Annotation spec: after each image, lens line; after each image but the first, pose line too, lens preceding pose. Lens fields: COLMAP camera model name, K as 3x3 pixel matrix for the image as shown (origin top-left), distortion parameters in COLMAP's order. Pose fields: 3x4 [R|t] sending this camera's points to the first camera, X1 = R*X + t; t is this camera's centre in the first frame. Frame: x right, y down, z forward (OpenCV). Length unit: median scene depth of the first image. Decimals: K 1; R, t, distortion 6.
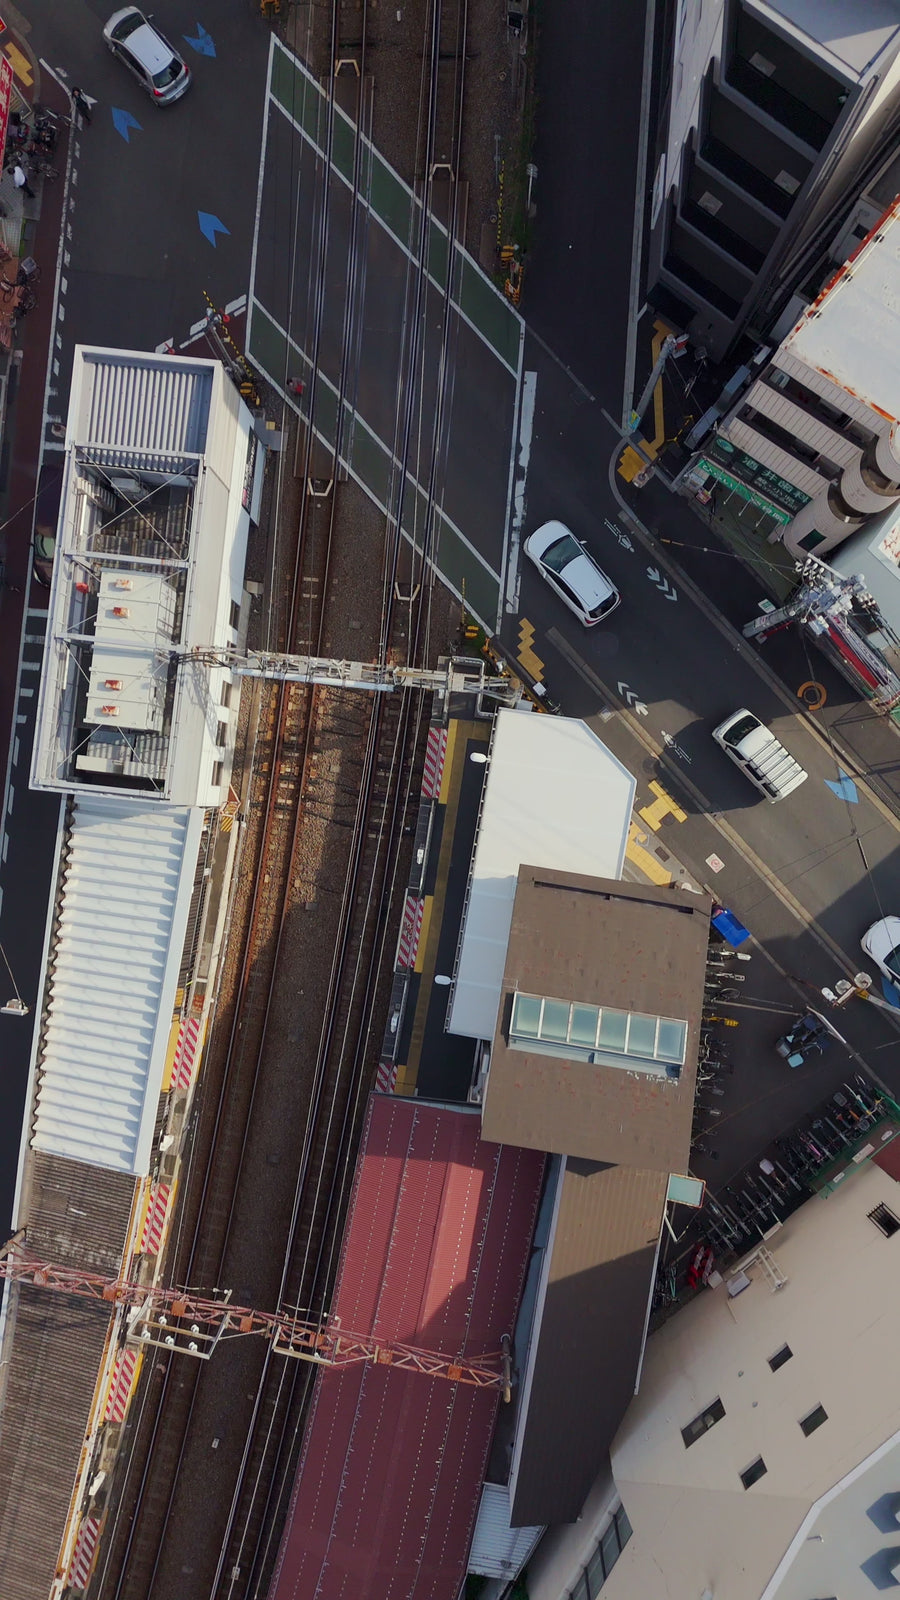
lens RADIAL K [[1117.4, 0, 451.2], [0, 1117.4, 807.7], [0, 0, 1]] dist [0.053721, -0.054748]
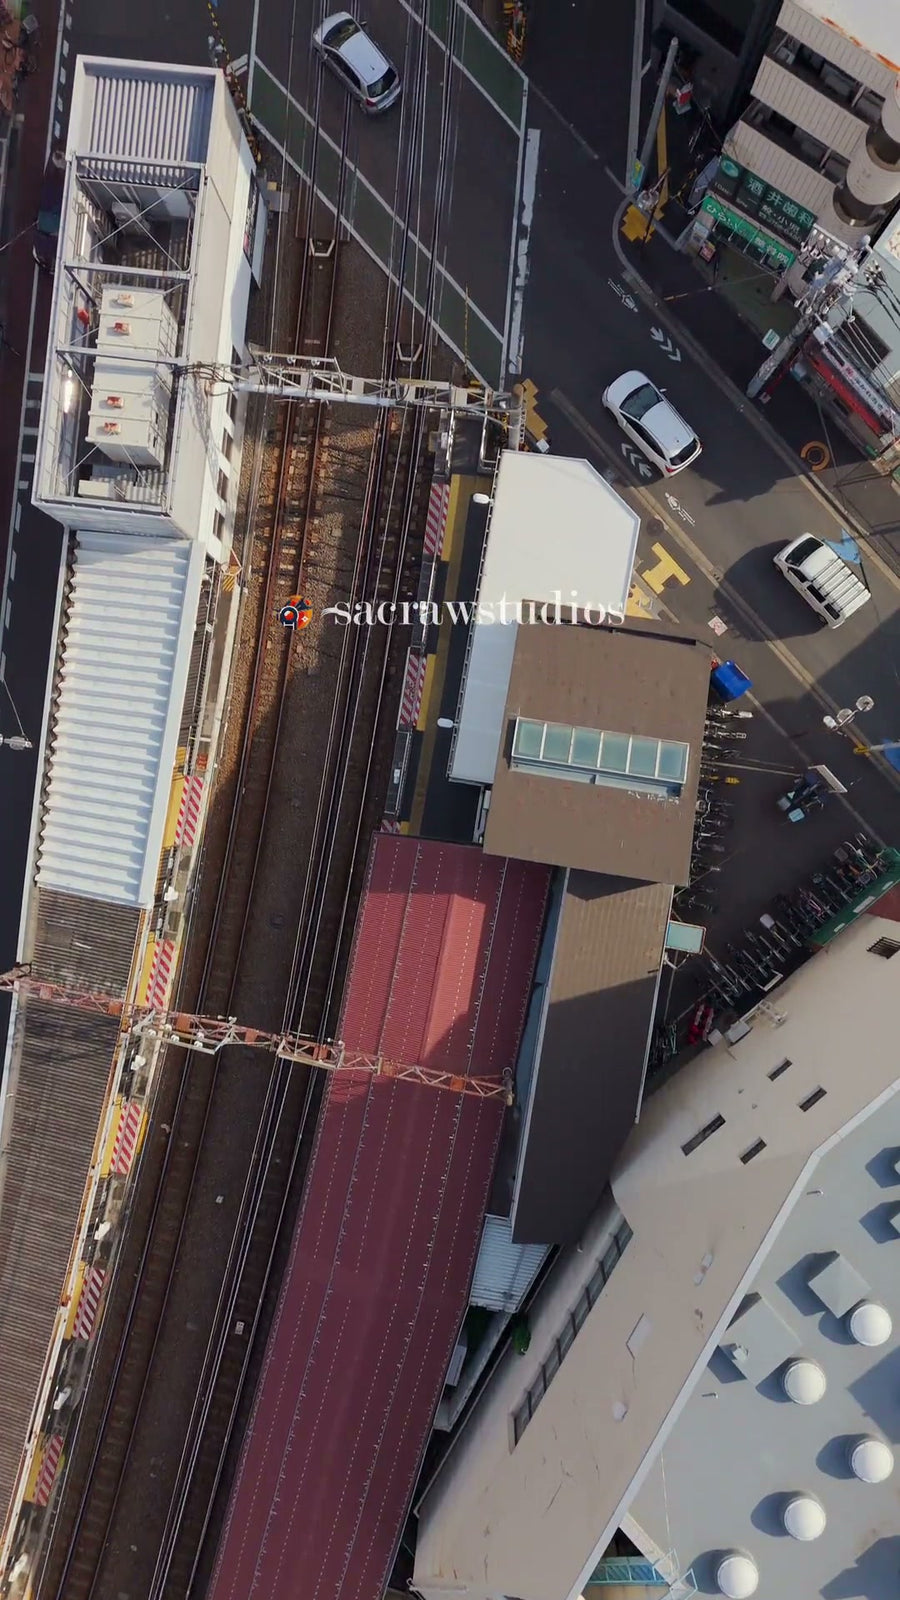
lens RADIAL K [[1117.4, 0, 451.2], [0, 1117.4, 807.7], [0, 0, 1]] dist [0.053721, -0.054748]
pose [[1.000000, 0.000412, -0.000011, -0.002067], [-0.000411, 0.999977, 0.006762, 0.213055], [0.000014, -0.006762, 0.999977, -0.002046]]
